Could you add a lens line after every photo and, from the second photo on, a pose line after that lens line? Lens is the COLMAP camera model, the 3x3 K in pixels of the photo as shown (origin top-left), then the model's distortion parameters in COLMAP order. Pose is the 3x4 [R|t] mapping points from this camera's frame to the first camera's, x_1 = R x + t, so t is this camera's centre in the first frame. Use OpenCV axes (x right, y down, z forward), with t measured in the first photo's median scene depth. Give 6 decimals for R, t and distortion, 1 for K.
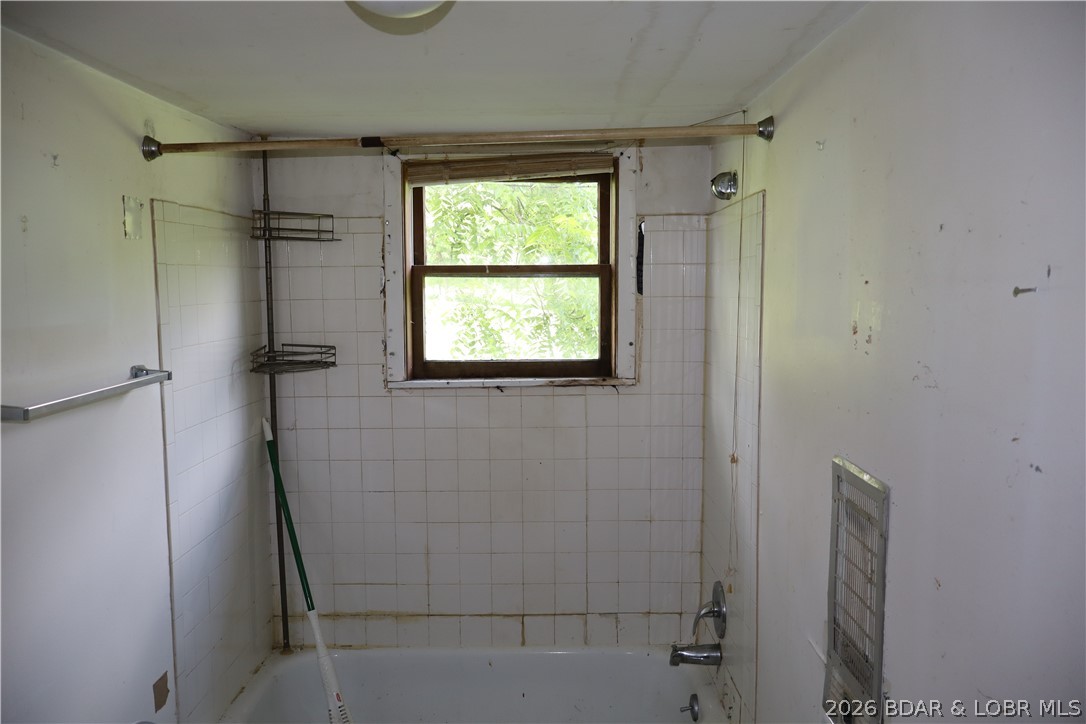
lens RADIAL K [[903.7, 0, 543.0], [0, 903.7, 362.0], [0, 0, 1]] dist [-0.007009, 0.009942]
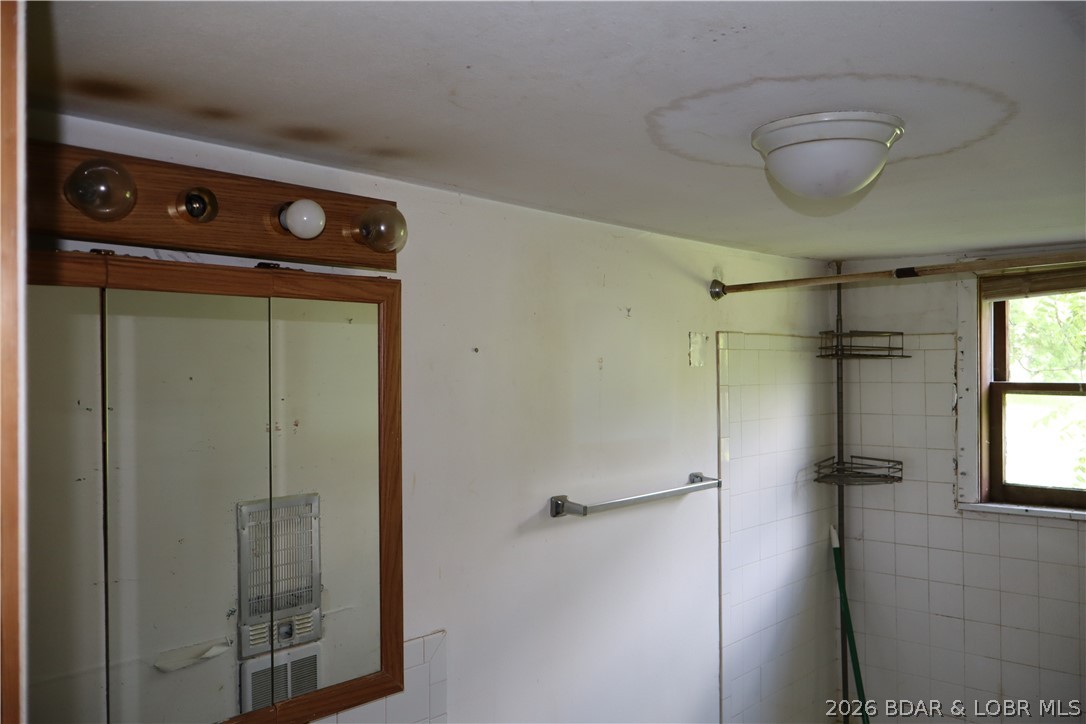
lens RADIAL K [[903.7, 0, 543.0], [0, 903.7, 362.0], [0, 0, 1]] dist [-0.007009, 0.009942]
pose [[0.755534, -0.000256, -0.655109, 0.126340], [-0.062628, 0.995392, -0.072618, -0.029989], [0.652109, 0.095893, 0.752036, -0.027614]]
